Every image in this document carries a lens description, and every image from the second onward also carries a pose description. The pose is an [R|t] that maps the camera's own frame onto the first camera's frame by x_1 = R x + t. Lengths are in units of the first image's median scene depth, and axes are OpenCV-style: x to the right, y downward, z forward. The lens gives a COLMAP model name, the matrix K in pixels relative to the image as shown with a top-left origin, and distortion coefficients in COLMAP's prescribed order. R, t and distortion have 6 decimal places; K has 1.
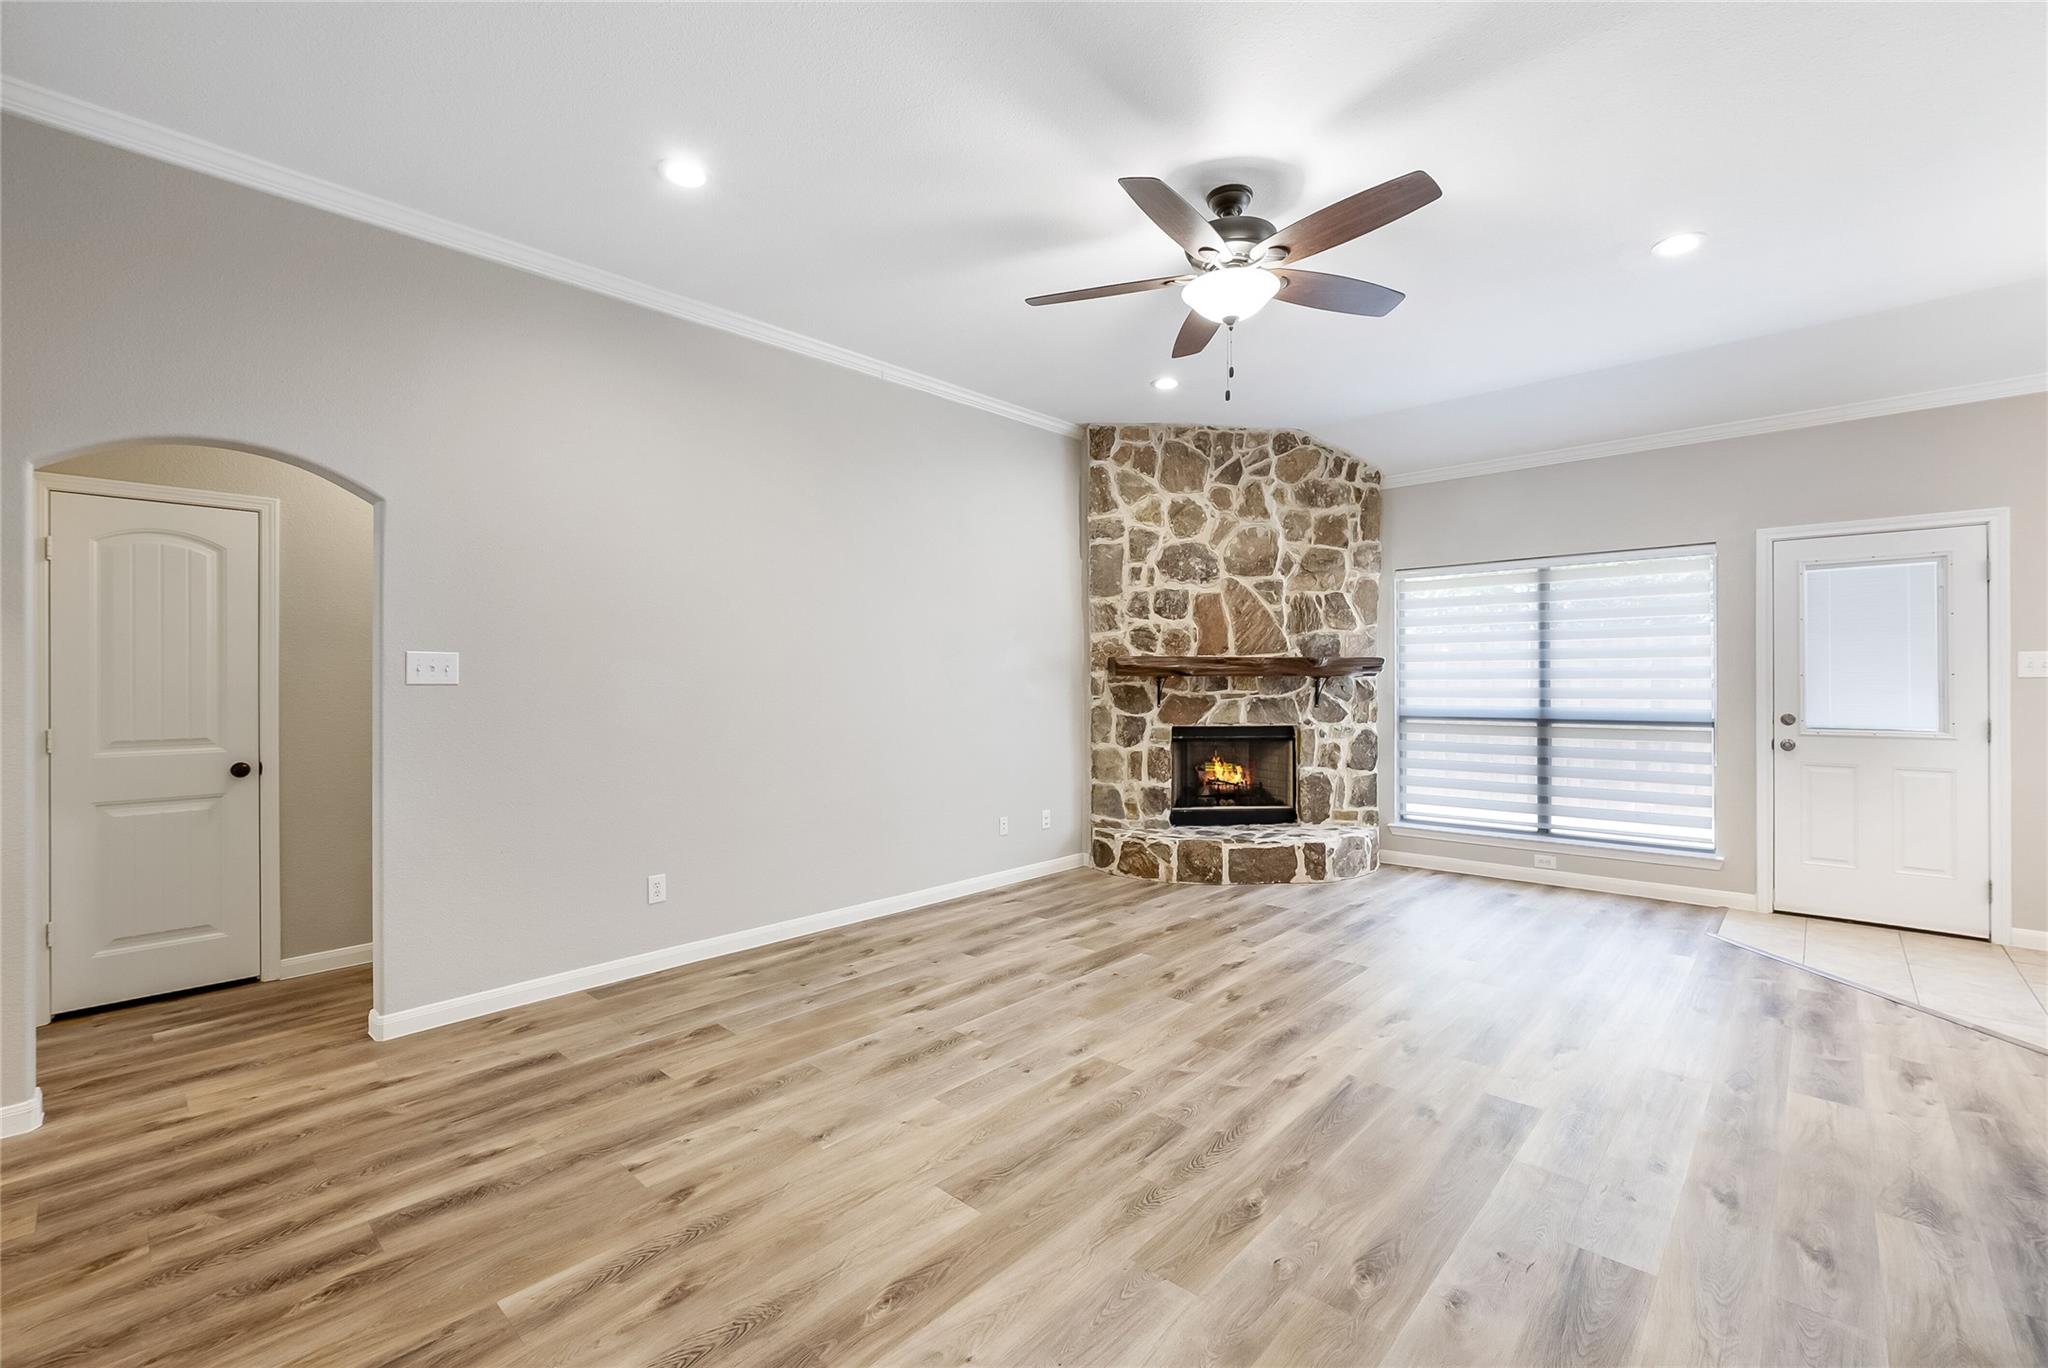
lens RADIAL K [[880.9, 0, 1031.0], [0, 880.9, 668.2], [0, 0, 1]] dist [-0.012802, 0.004341]
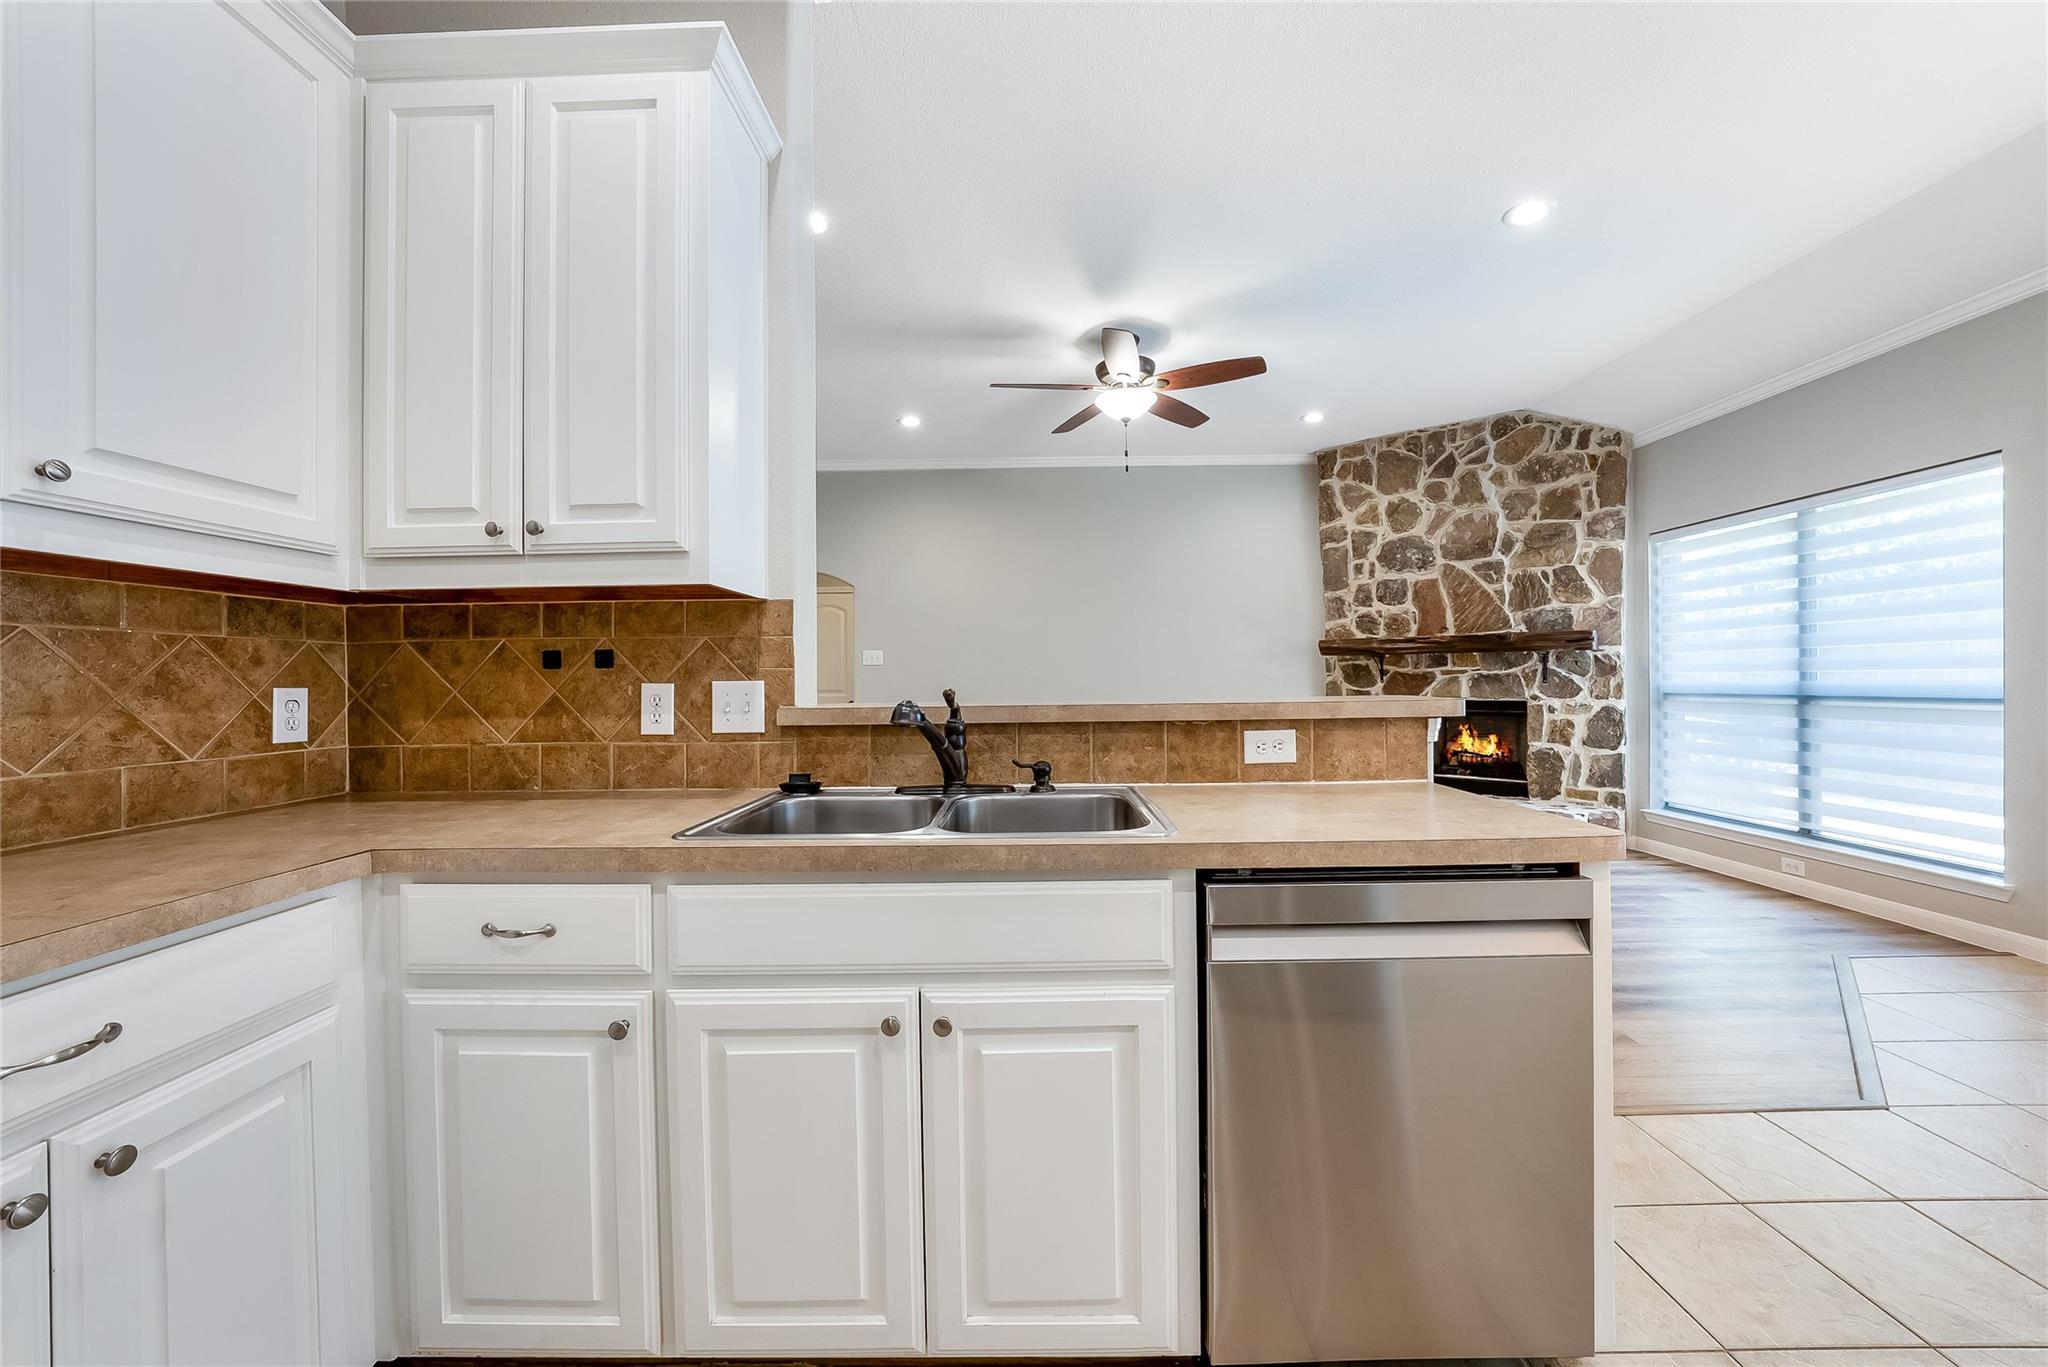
lens RADIAL K [[743.7, 0, 1029.6], [0, 743.7, 671.6], [0, 0, 1]] dist [-0.026786, 0.004735]
pose [[0.653911, -0.008768, -0.756520, 0.579321], [0.015869, 0.999872, 0.002129, 0.021143], [0.756405, -0.013398, 0.653967, 0.010328]]
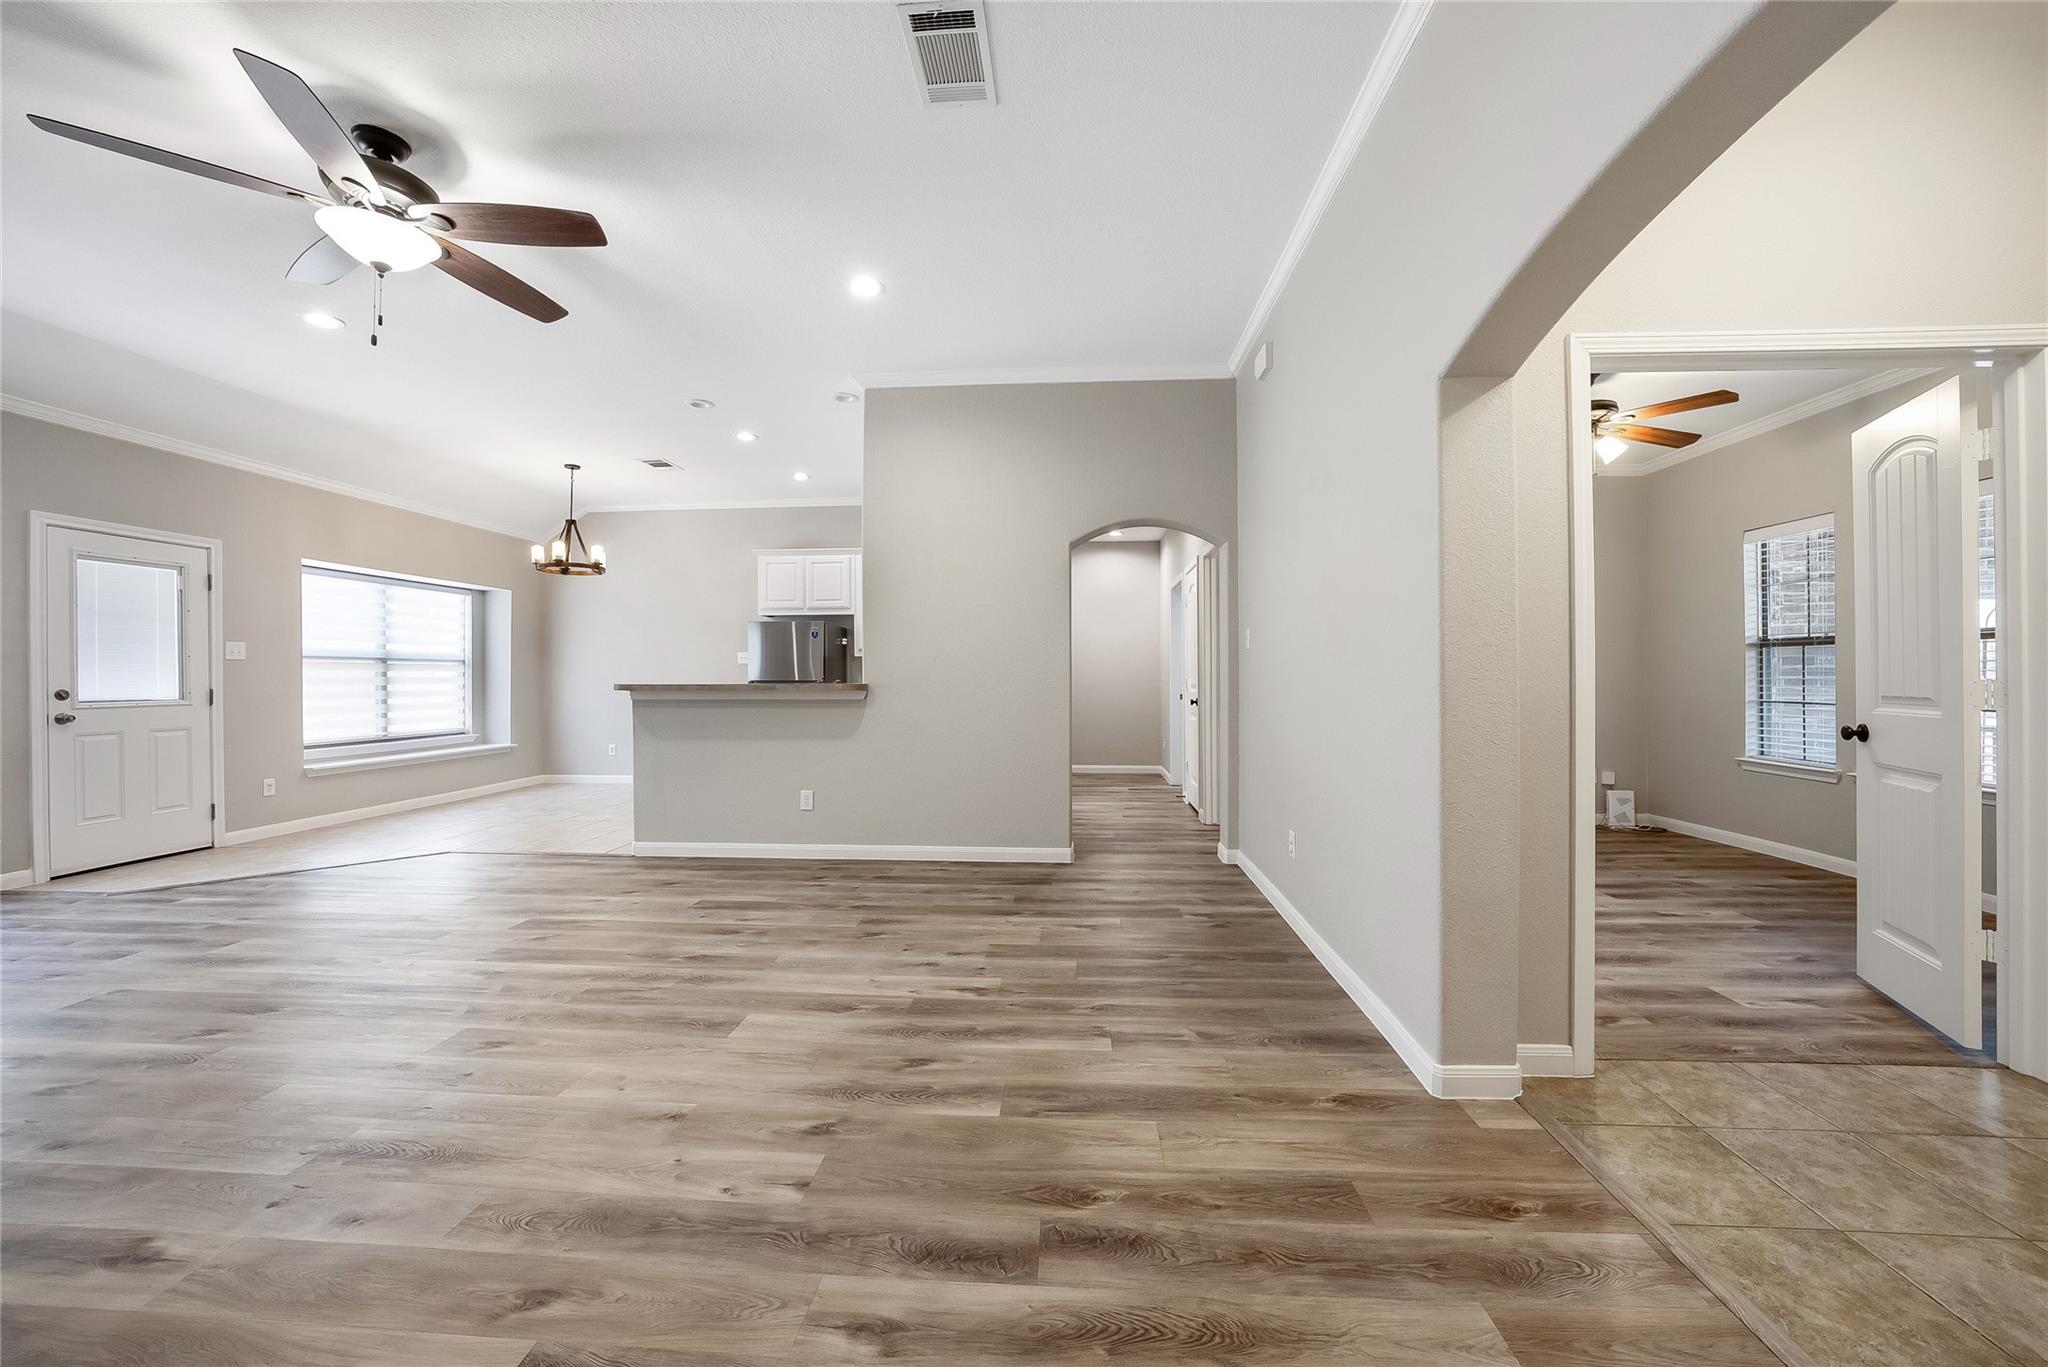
lens RADIAL K [[743.7, 0, 1026.9], [0, 743.7, 672.6], [0, 0, 1]] dist [-0.026786, 0.004735]
pose [[-0.627247, 0.011244, 0.778739, -0.443714], [0.000347, 0.999900, -0.014157, 0.034890], [-0.778820, -0.008610, -0.627188, 0.496792]]
